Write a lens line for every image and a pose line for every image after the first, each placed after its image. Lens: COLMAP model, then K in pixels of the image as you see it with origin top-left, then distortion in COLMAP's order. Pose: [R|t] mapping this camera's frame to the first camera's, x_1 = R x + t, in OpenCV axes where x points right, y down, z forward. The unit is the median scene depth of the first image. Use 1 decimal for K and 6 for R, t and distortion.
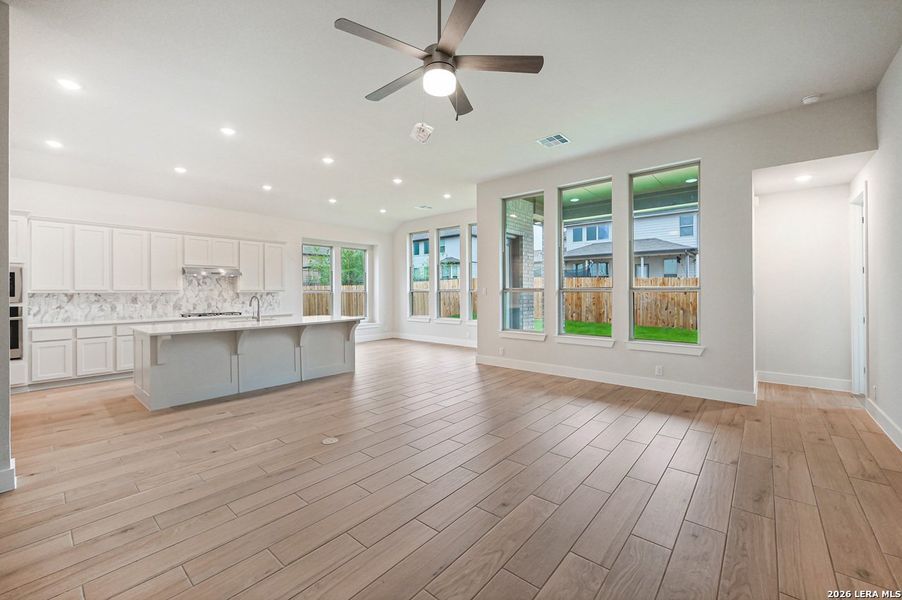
lens RADIAL K [[363.1, 0, 452.9], [0, 363.1, 290.5], [0, 0, 1]] dist [0.000463, -0.001093]
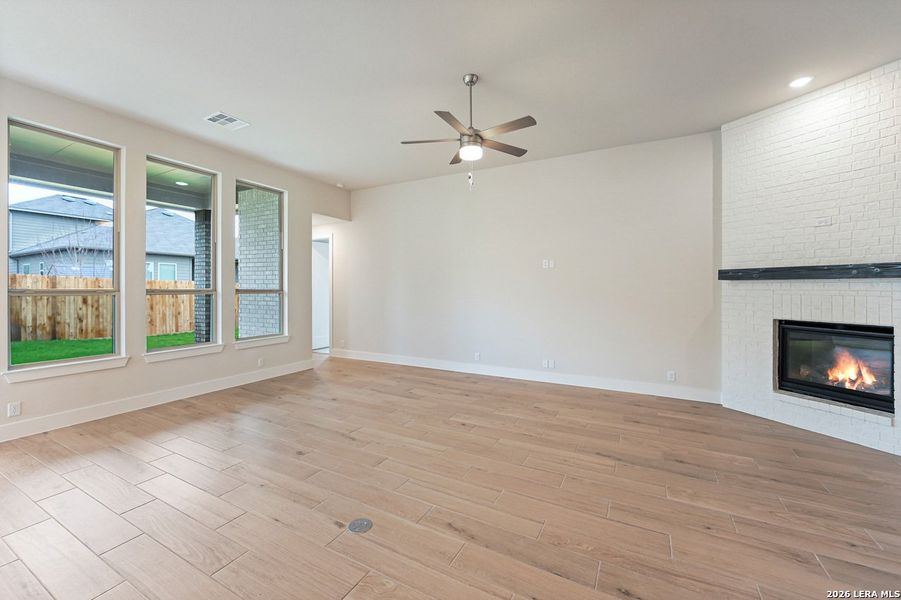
lens RADIAL K [[362.7, 0, 453.2], [0, 362.7, 286.6], [0, 0, 1]] dist [0.000463, -0.001093]
pose [[-0.215023, 0.008814, 0.976569, -0.461077], [-0.001455, 0.999955, -0.009345, -0.005716], [-0.976608, -0.003431, -0.215001, 0.444442]]
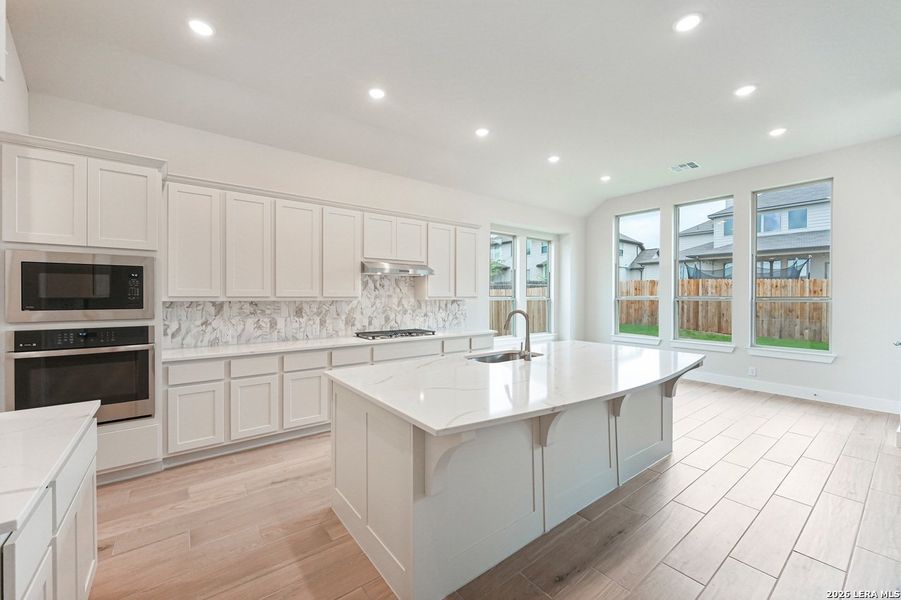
lens RADIAL K [[362.7, 0, 453.5], [0, 362.7, 295.3], [0, 0, 1]] dist [0.000463, -0.001093]
pose [[0.979392, 0.008211, -0.201800, -0.411941], [-0.007232, 0.999958, 0.005587, -0.007911], [0.201837, -0.004012, 0.979411, 0.361086]]
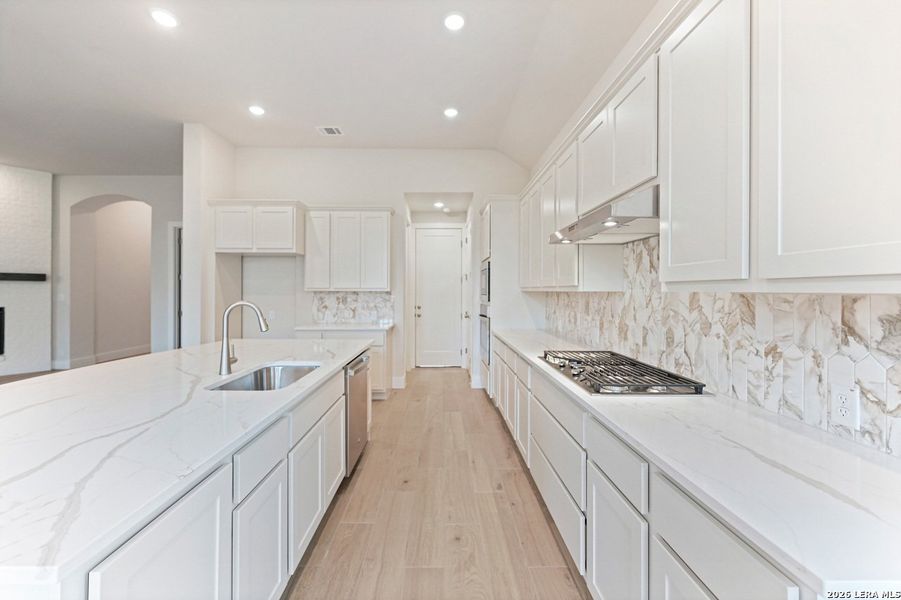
lens RADIAL K [[362.7, 0, 446.6], [0, 362.7, 291.5], [0, 0, 1]] dist [0.000463, -0.001093]
pose [[-0.752085, 0.004142, -0.659053, -0.361115], [0.002890, 0.999991, 0.002986, 0.003515], [0.659060, 0.000341, -0.752091, 1.089969]]
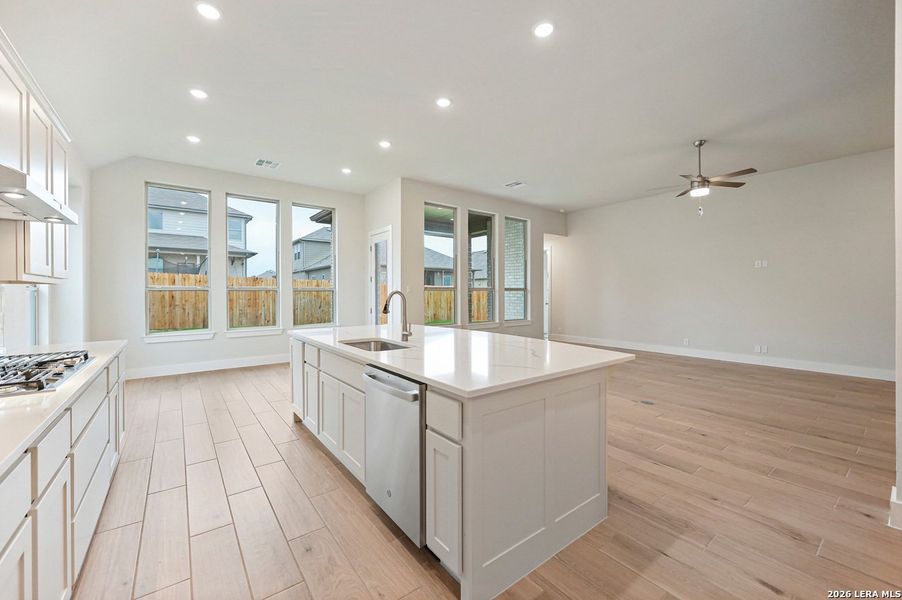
lens RADIAL K [[363.1, 0, 448.0], [0, 363.1, 292.5], [0, 0, 1]] dist [0.000463, -0.001093]
pose [[0.217190, 0.005713, 0.976113, -0.795065], [-0.001155, 0.999984, -0.005596, 0.014686], [-0.976129, 0.000088, 0.217193, 0.641913]]
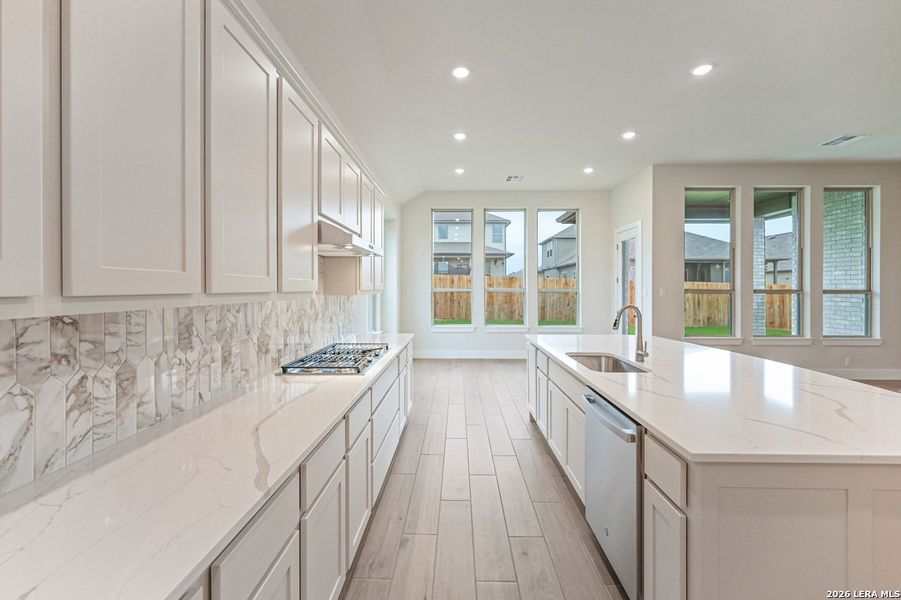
lens RADIAL K [[362.7, 0, 449.6], [0, 362.7, 287.4], [0, 0, 1]] dist [0.000463, -0.001093]
pose [[0.774415, 0.006353, 0.632646, -0.783582], [-0.006788, 0.999975, -0.001733, -0.004530], [-0.632642, -0.002953, 0.774439, 0.618614]]
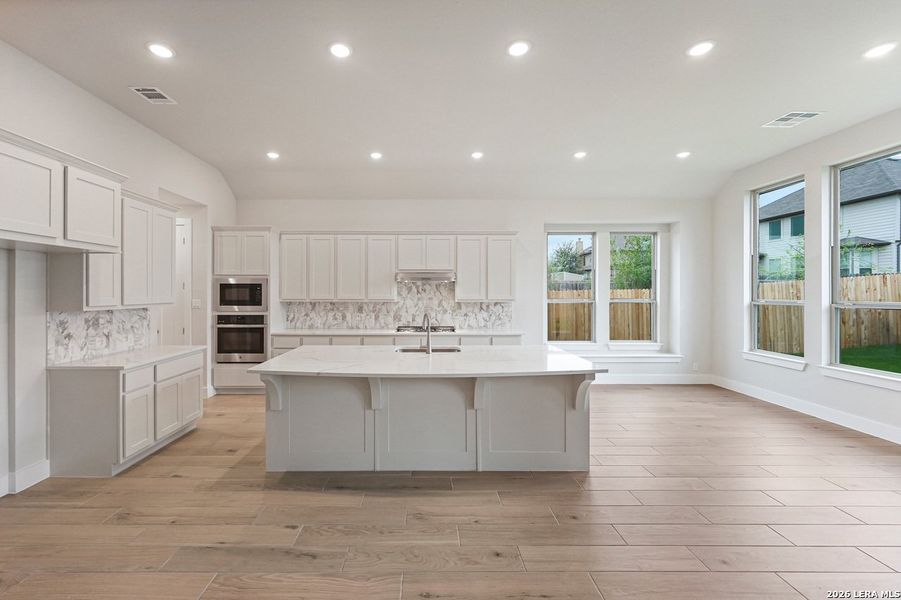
lens RADIAL K [[362.7, 0, 430.7], [0, 362.7, 292.4], [0, 0, 1]] dist [0.000463, -0.001093]
pose [[0.651421, 0.006174, -0.758692, -0.034441], [-0.001514, 0.999975, 0.006837, -0.021359], [0.758715, -0.003305, 0.651414, 0.458047]]
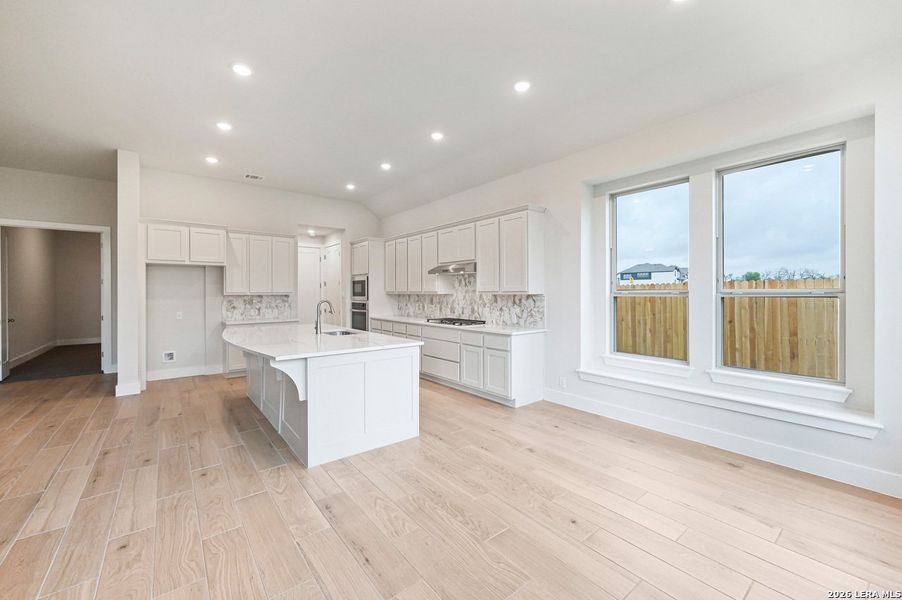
lens RADIAL K [[363.1, 0, 454.8], [0, 363.1, 288.2], [0, 0, 1]] dist [0.000463, -0.001093]
pose [[-0.184130, -0.005720, -0.982885, 0.125057], [0.007219, 0.999948, -0.007172, -0.002123], [0.982875, -0.008416, -0.184079, 1.103689]]
